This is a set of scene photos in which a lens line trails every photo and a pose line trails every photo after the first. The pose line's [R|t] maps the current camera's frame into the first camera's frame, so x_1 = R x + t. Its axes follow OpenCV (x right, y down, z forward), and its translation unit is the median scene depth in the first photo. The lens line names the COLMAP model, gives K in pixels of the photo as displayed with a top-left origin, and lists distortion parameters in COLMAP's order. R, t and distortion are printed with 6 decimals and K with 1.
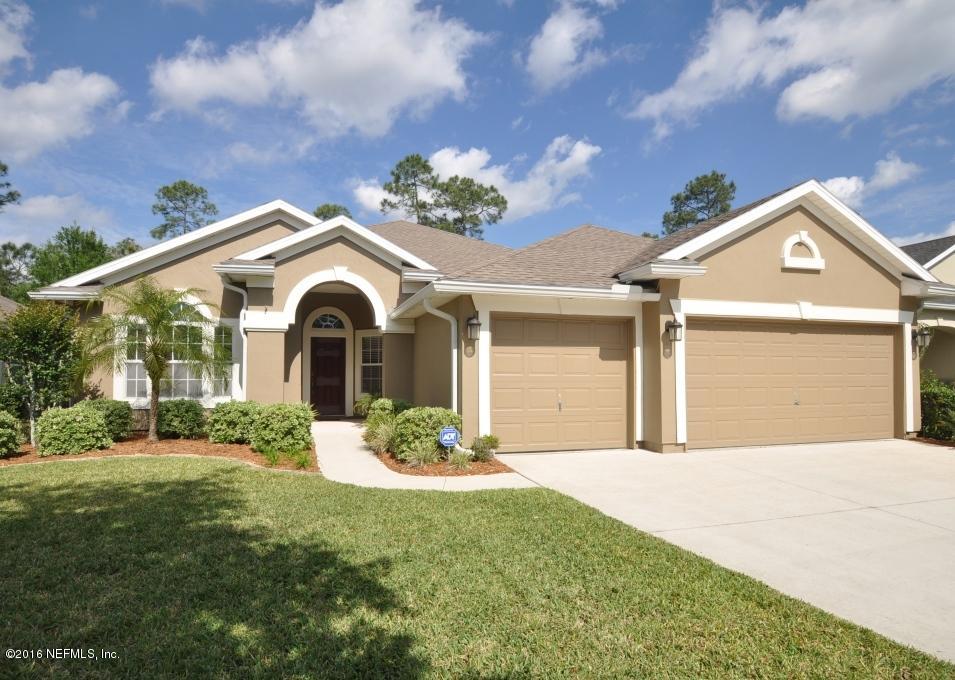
lens RADIAL K [[526.1, 0, 476.2], [0, 526.1, 342.4], [0, 0, 1]] dist [-0.011372, 0.001332]
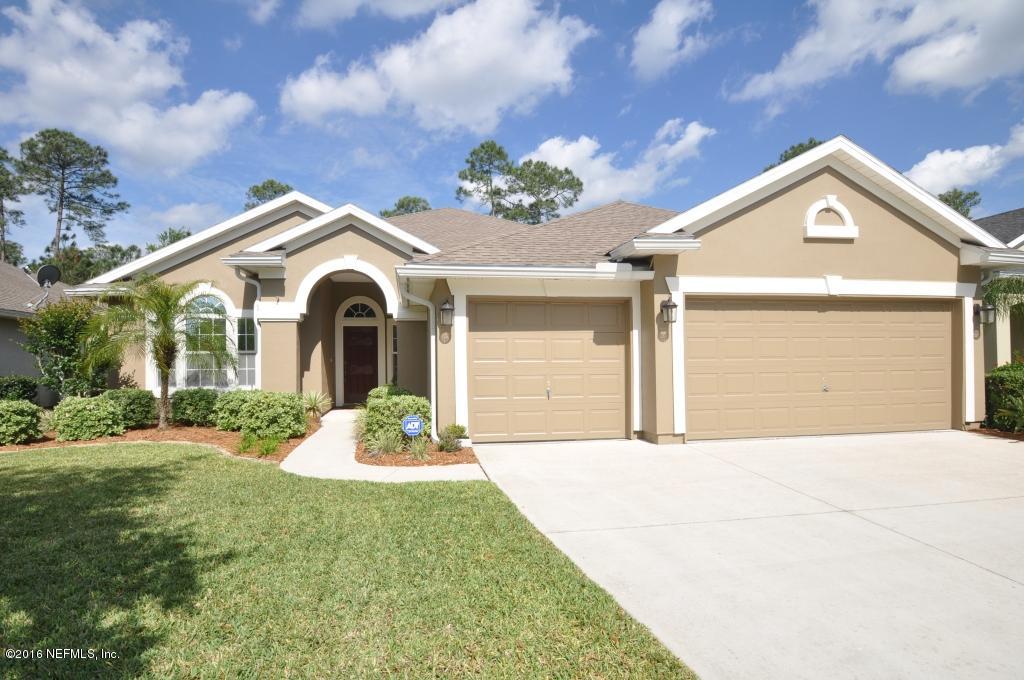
lens RADIAL K [[526.8, 0, 514.0], [0, 526.8, 342.5], [0, 0, 1]] dist [-0.008906, -0.002317]
pose [[0.992048, -0.015496, -0.124905, 0.210809], [0.018481, 0.999570, 0.022777, 0.005847], [0.124498, -0.024904, 0.991907, 0.051845]]
